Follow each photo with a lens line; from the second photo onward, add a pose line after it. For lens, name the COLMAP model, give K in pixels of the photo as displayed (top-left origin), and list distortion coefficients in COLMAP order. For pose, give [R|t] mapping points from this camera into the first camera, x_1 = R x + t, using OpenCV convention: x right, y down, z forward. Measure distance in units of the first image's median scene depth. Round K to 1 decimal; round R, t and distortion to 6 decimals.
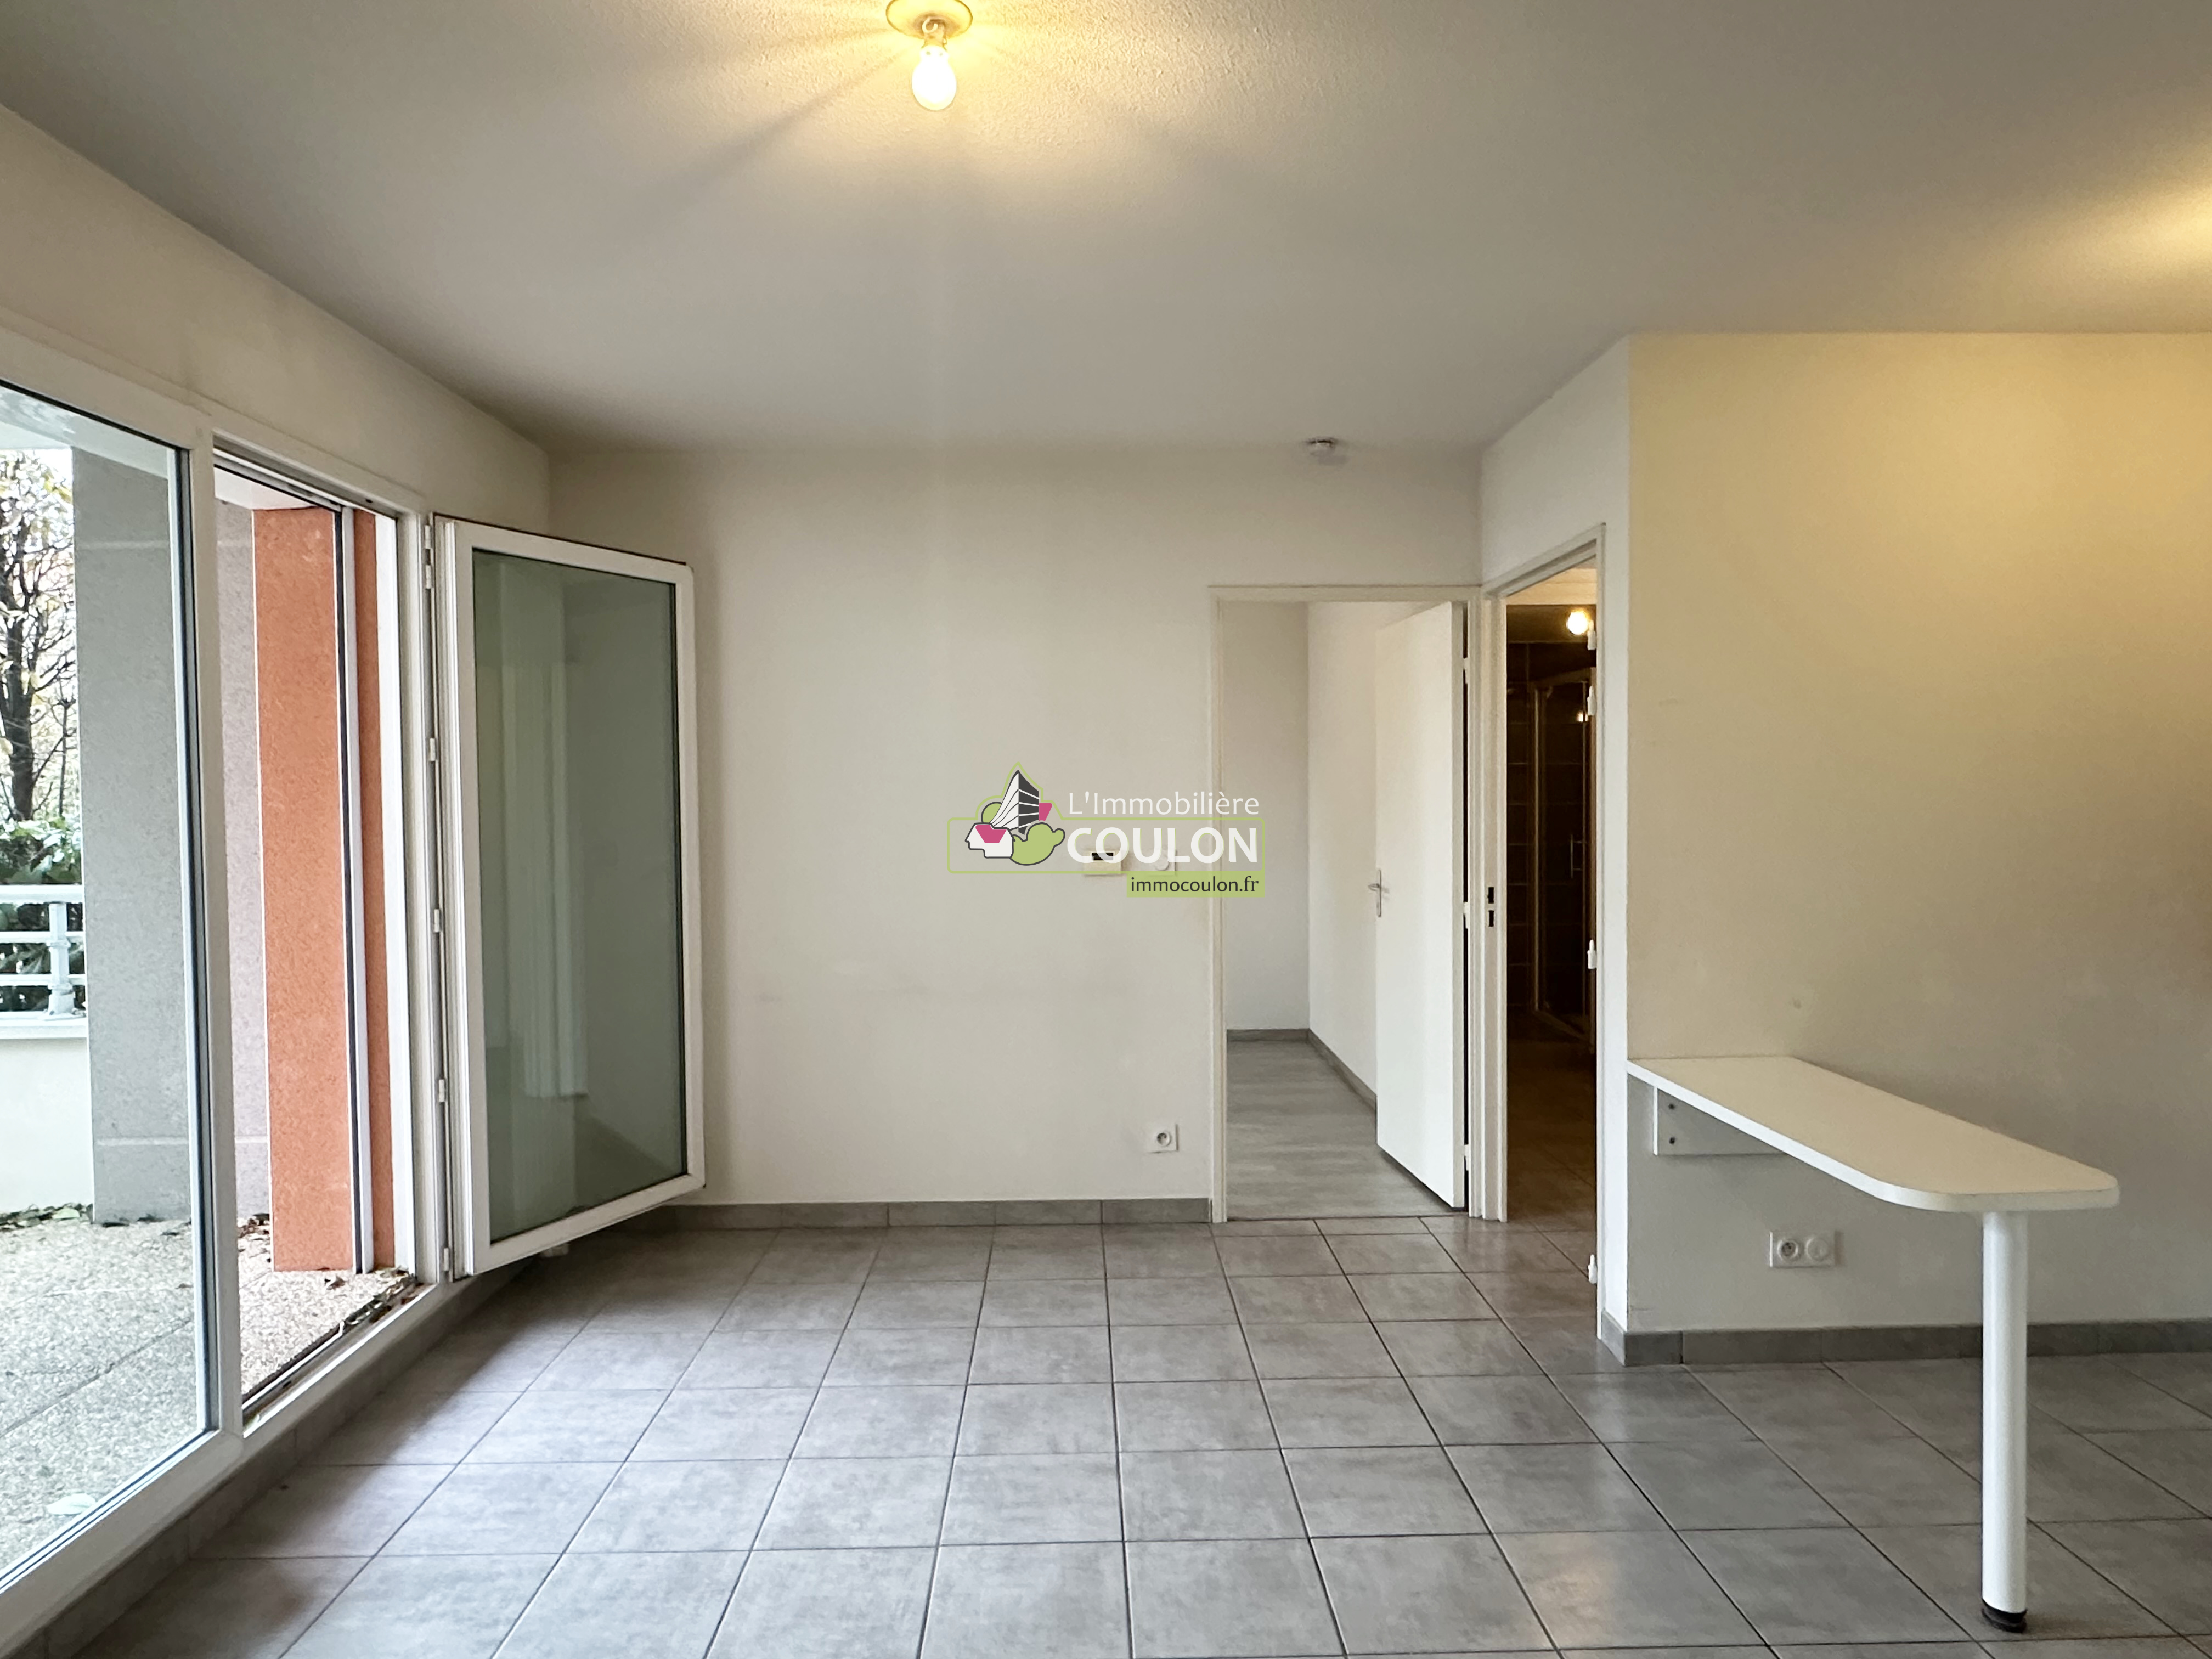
lens RADIAL K [[1344.4, 0, 1106.0], [0, 1344.4, 829.5], [0, 0, 1]] dist [0.000092, -0.000023]
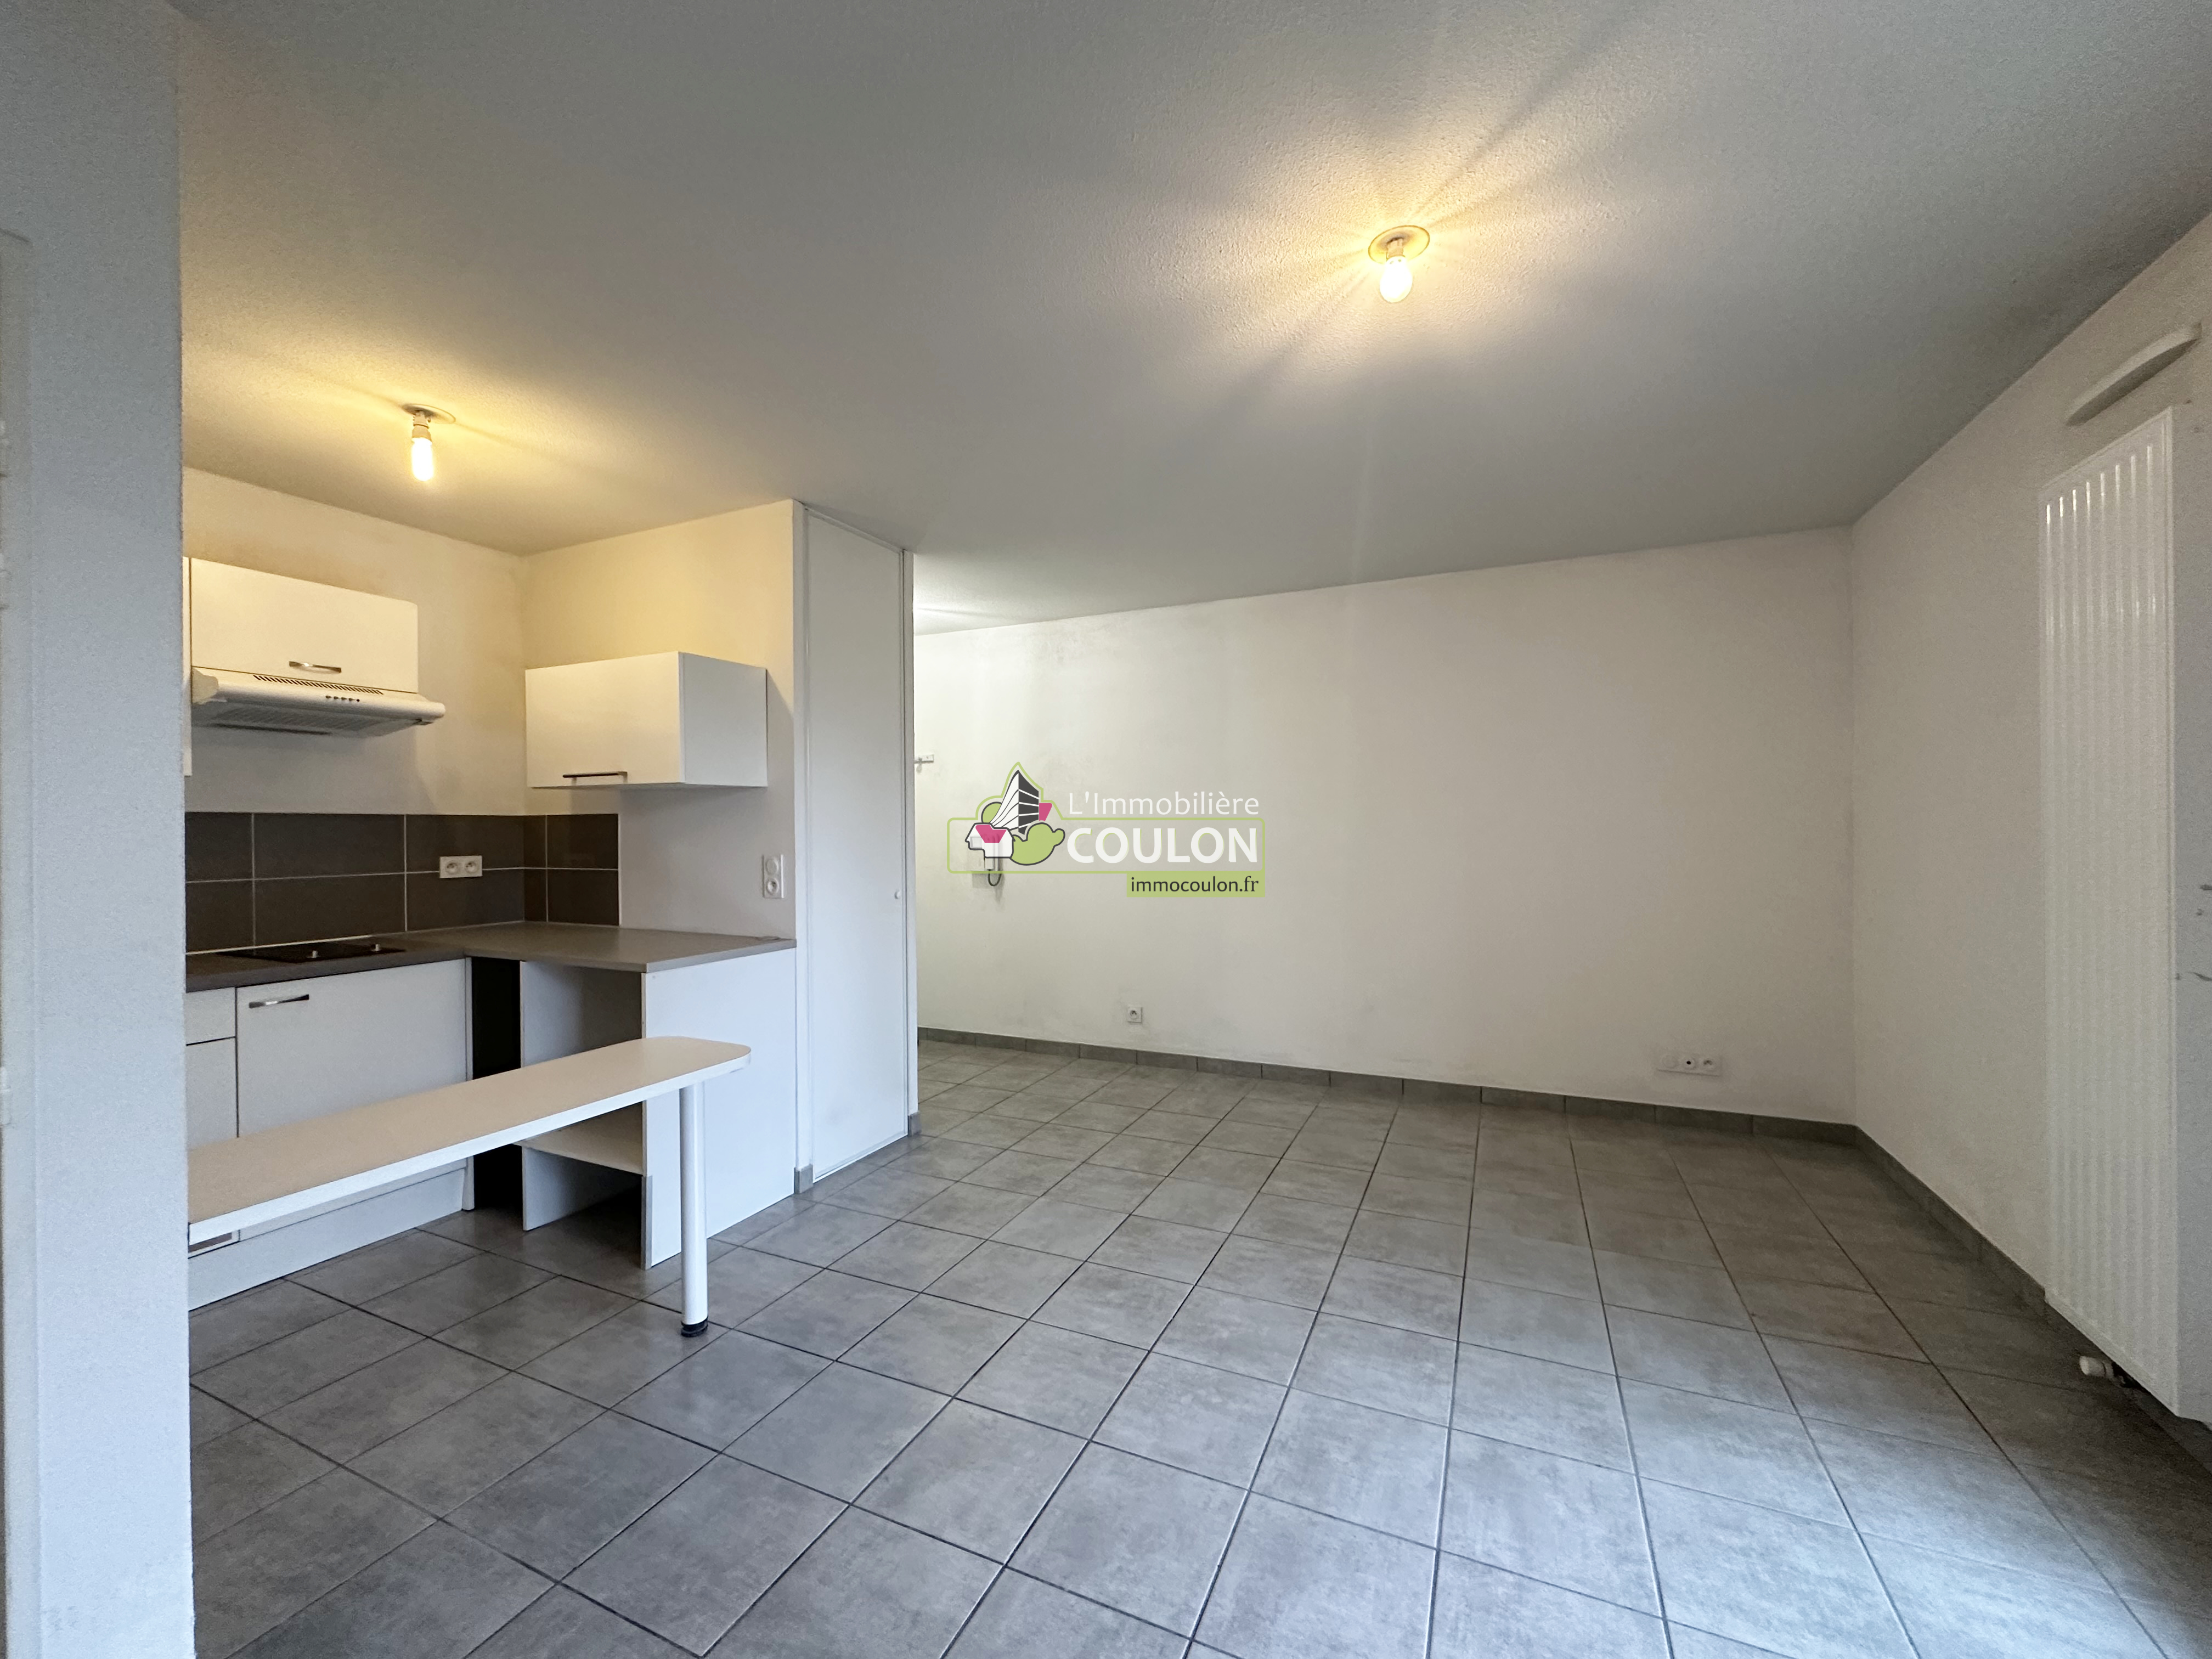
lens RADIAL K [[881.7, 0, 1104.7], [0, 881.7, 830.1], [0, 0, 1]] dist [-0.001925, 0.000104]
pose [[-0.900082, 0.015321, 0.435452, -0.197955], [0.029029, 0.999270, 0.024845, -0.001332], [-0.434753, 0.035003, -0.899869, 1.582591]]
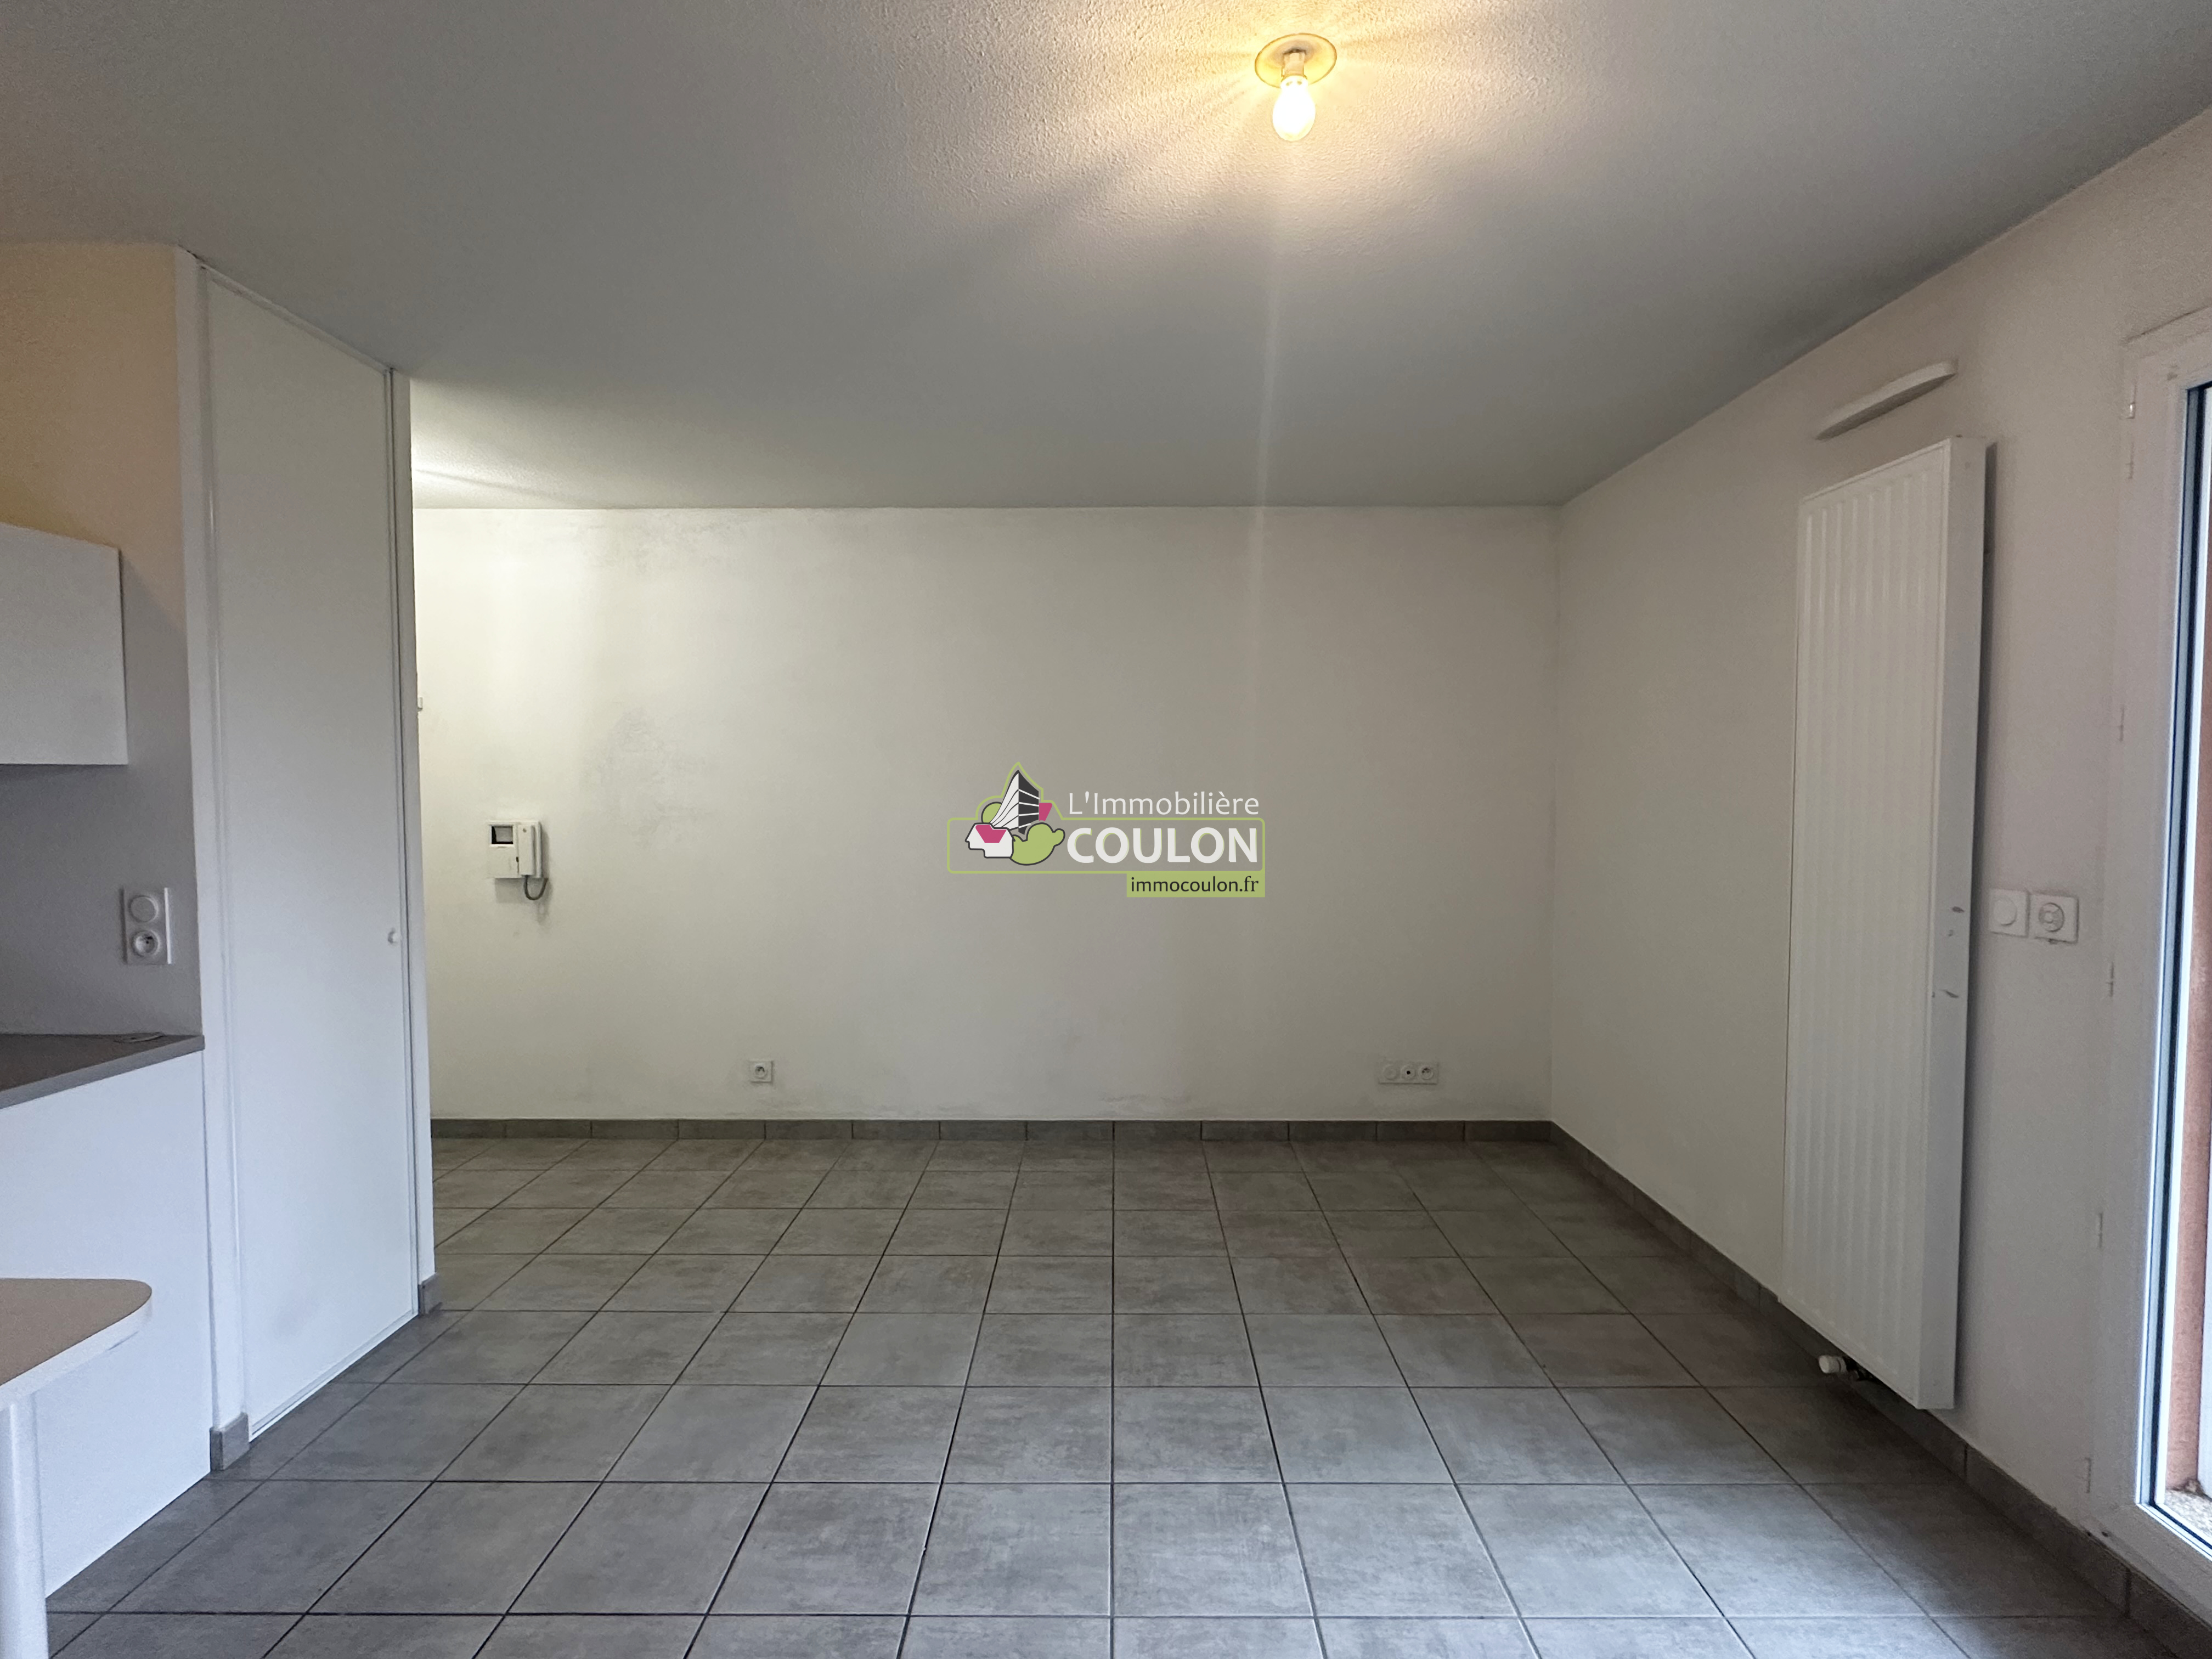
lens RADIAL K [[1066.0, 0, 1106.0], [0, 1066.0, 829.5], [0, 0, 1]] dist [-0.001478, -0.000497]
pose [[-0.999570, 0.008409, 0.028086, -0.008254], [0.010447, 0.997262, 0.073207, -0.049435], [-0.027393, 0.073469, -0.996921, 1.475704]]
